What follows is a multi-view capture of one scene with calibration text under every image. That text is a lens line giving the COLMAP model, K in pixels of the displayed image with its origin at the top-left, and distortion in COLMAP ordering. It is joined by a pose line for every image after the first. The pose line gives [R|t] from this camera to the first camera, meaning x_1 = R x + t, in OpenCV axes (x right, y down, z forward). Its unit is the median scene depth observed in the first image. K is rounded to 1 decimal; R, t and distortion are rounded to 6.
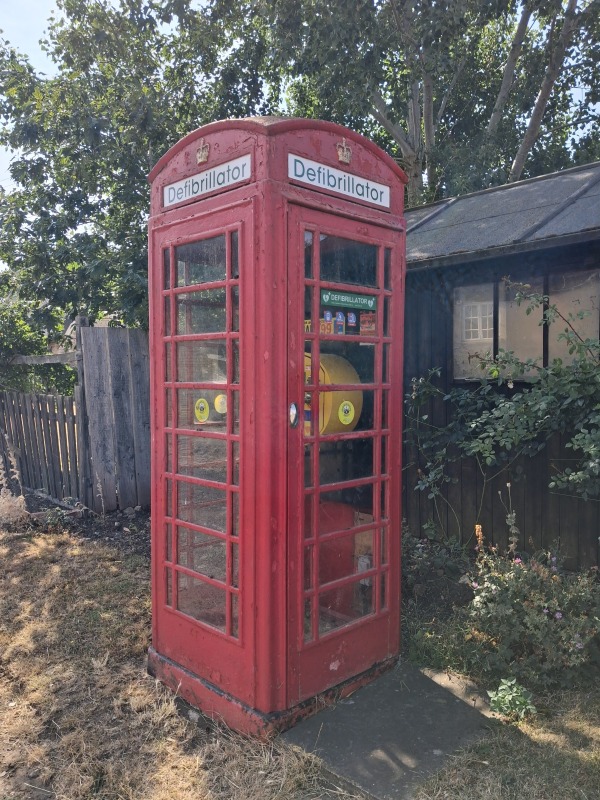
lens RADIAL K [[636.0, 0, 300.0], [0, 636.0, 400.0], [0, 0, 1]] dist [-0.008245, 0.001542]
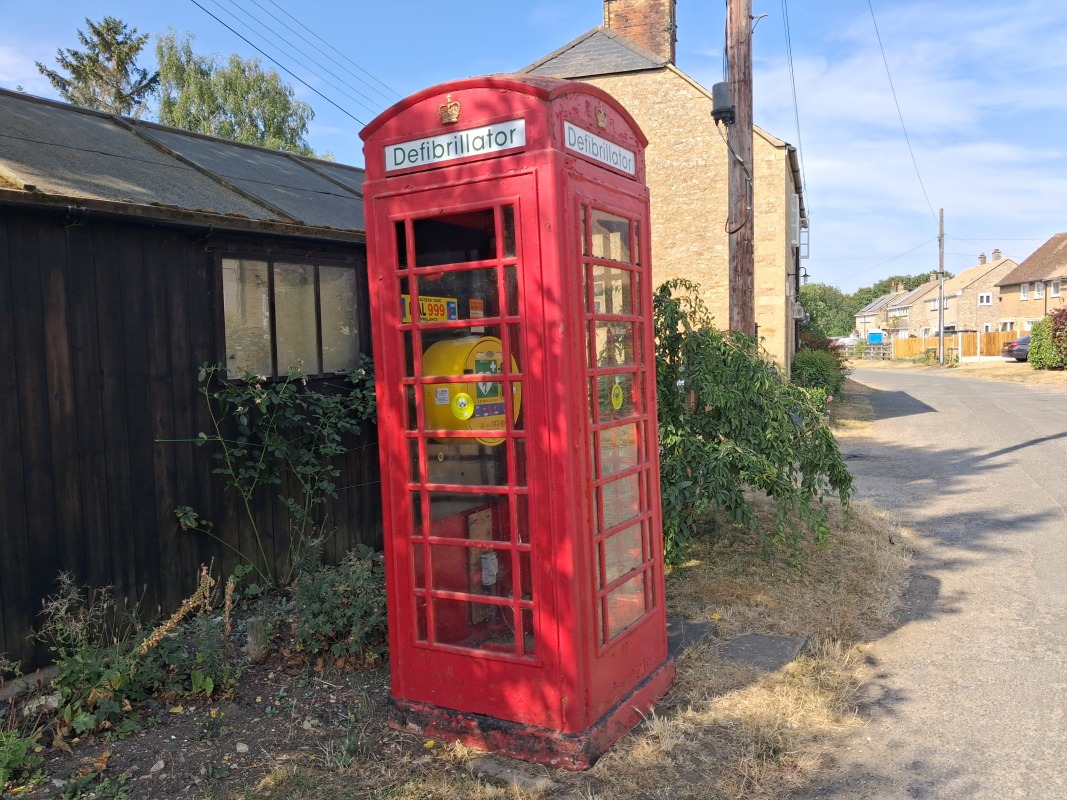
lens RADIAL K [[841.9, 0, 563.8], [0, 841.9, 391.7], [0, 0, 1]] dist [0.004850, -0.004873]
pose [[0.955164, -0.056826, 0.290574, -0.335783], [0.056596, 0.998355, 0.009203, -0.007862], [-0.290619, 0.007655, 0.956808, -0.135507]]
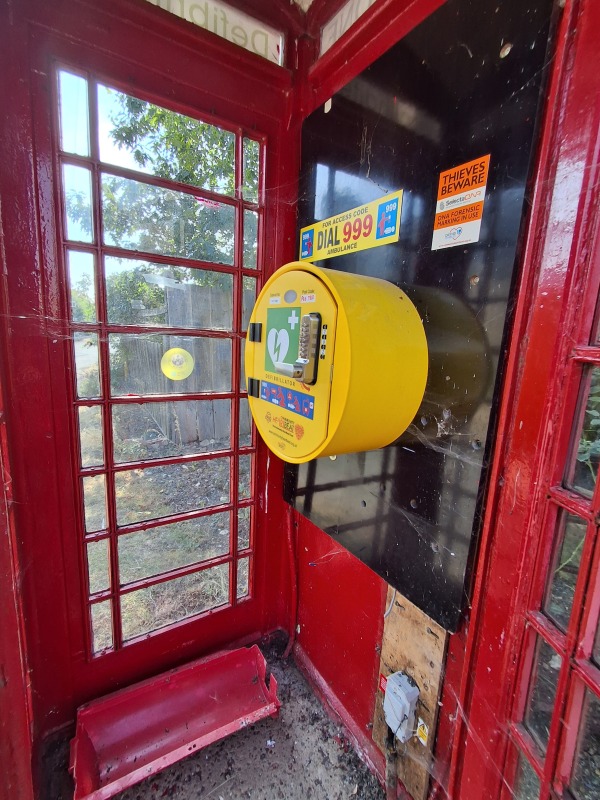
lens RADIAL K [[365.7, 0, 300.0], [0, 365.7, 400.0], [0, 0, 1]] dist [0.000073, 0.000003]
pose [[-0.206897, 0.164624, -0.964413, 0.195944], [-0.083622, 0.979159, 0.185081, -0.030820], [0.974783, 0.118939, -0.188818, 1.098400]]
